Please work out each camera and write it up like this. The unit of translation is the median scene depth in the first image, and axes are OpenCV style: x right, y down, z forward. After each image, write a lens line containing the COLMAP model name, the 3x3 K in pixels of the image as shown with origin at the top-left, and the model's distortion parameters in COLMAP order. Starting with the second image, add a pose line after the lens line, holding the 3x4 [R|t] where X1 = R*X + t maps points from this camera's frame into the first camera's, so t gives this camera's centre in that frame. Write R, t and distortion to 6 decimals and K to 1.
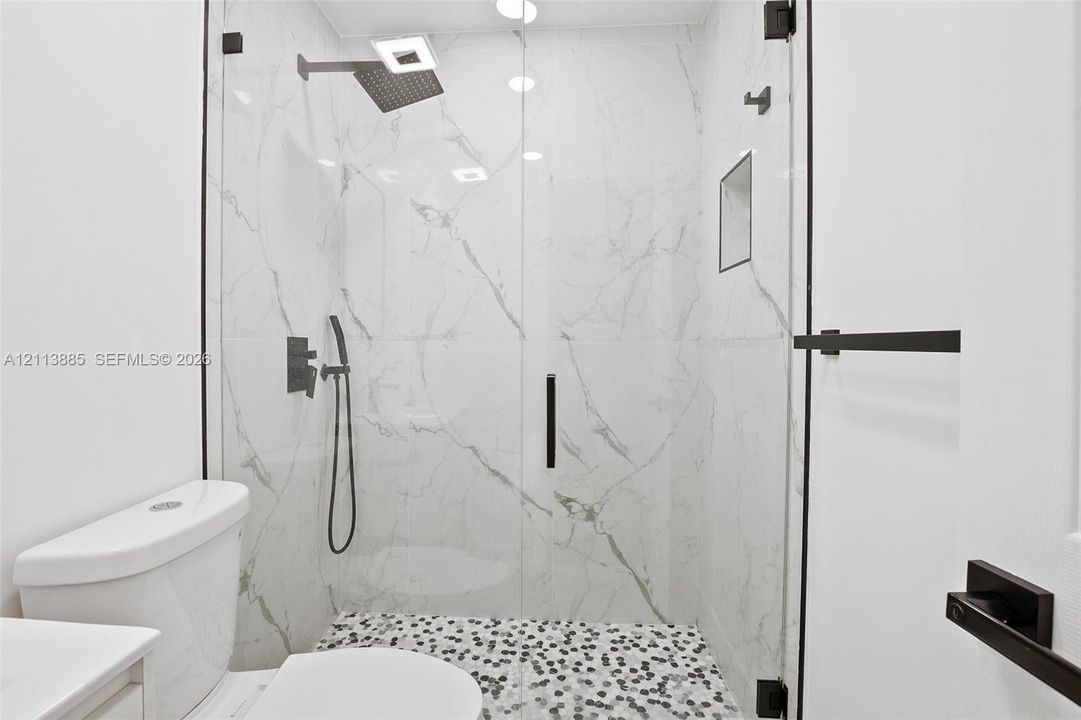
lens RADIAL K [[538.2, 0, 545.1], [0, 538.2, 348.1], [0, 0, 1]] dist [-0.011435, -0.000230]
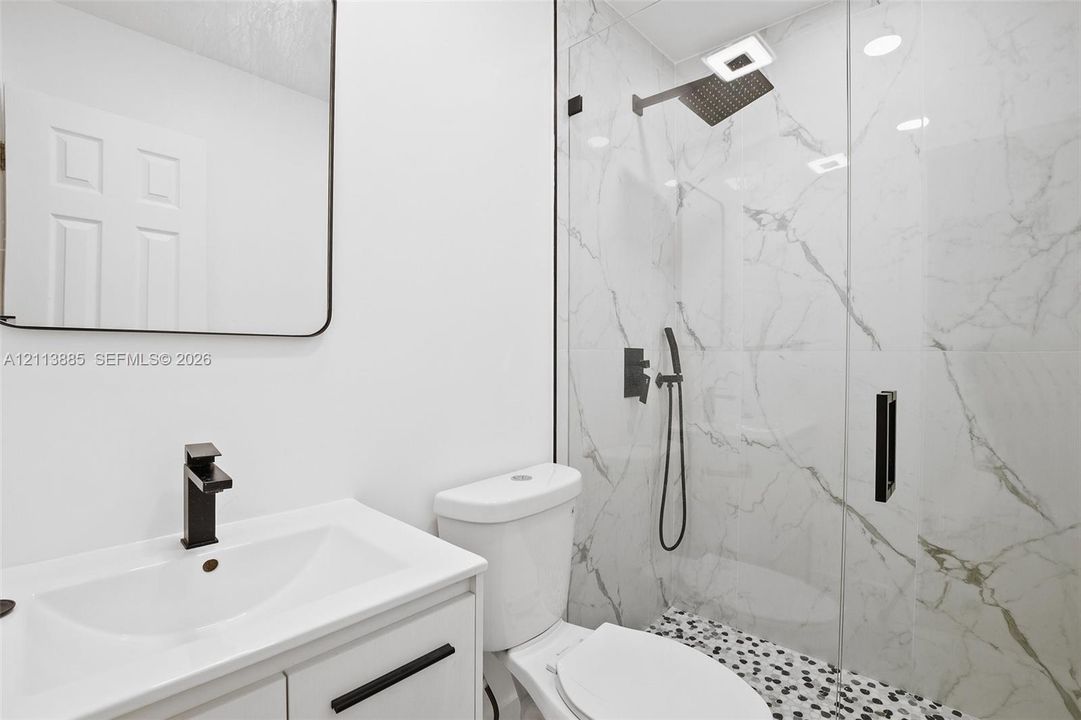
lens RADIAL K [[551.4, 0, 540.5], [0, 551.4, 360.0], [0, 0, 1]] dist [-0.001350, 0.000643]
pose [[0.769484, 0.008592, -0.638609, 0.114570], [-0.006400, 0.999963, 0.005743, -0.001201], [0.638634, -0.000332, 0.769510, -0.007475]]
